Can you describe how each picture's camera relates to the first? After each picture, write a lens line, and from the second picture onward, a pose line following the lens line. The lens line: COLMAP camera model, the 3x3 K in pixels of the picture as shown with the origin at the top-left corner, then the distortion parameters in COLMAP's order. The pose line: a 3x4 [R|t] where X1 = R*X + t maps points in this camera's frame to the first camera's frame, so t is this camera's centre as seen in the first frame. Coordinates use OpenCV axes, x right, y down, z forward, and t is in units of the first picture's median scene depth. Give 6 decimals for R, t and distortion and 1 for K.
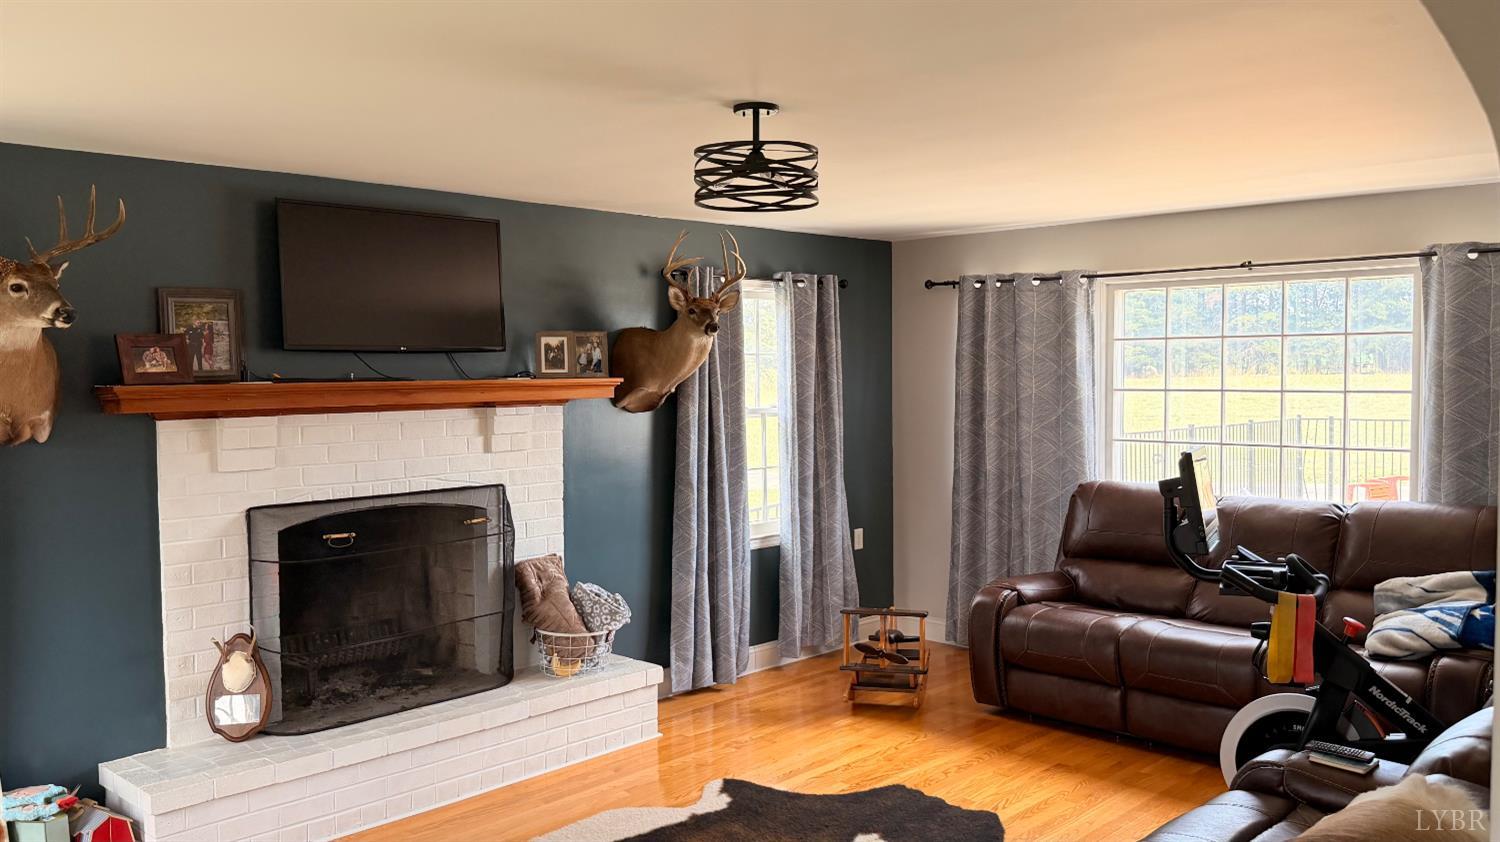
lens RADIAL K [[1189.0, 0, 750.2], [0, 1189.0, 412.5], [0, 0, 1]] dist [0.006863, -0.009865]
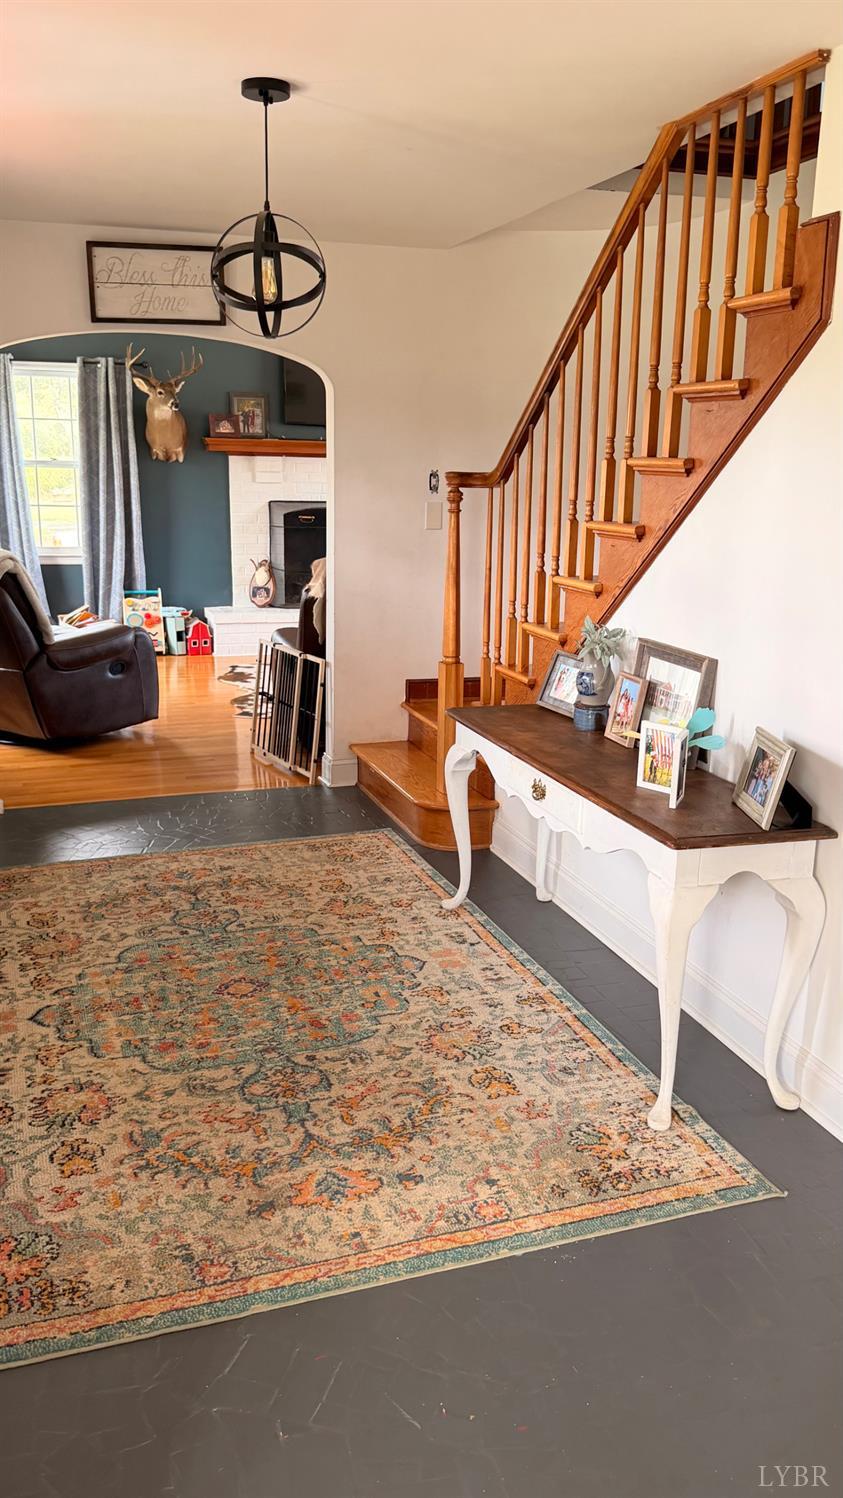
lens RADIAL K [[1187.4, 0, 425.5], [0, 1187.4, 753.4], [0, 0, 1]] dist [0.006863, -0.009865]
pose [[0.880037, 0.132882, -0.455935, 0.895851], [-0.043501, 0.978575, 0.201241, 0.087700], [0.472908, -0.157266, 0.866963, -0.818322]]
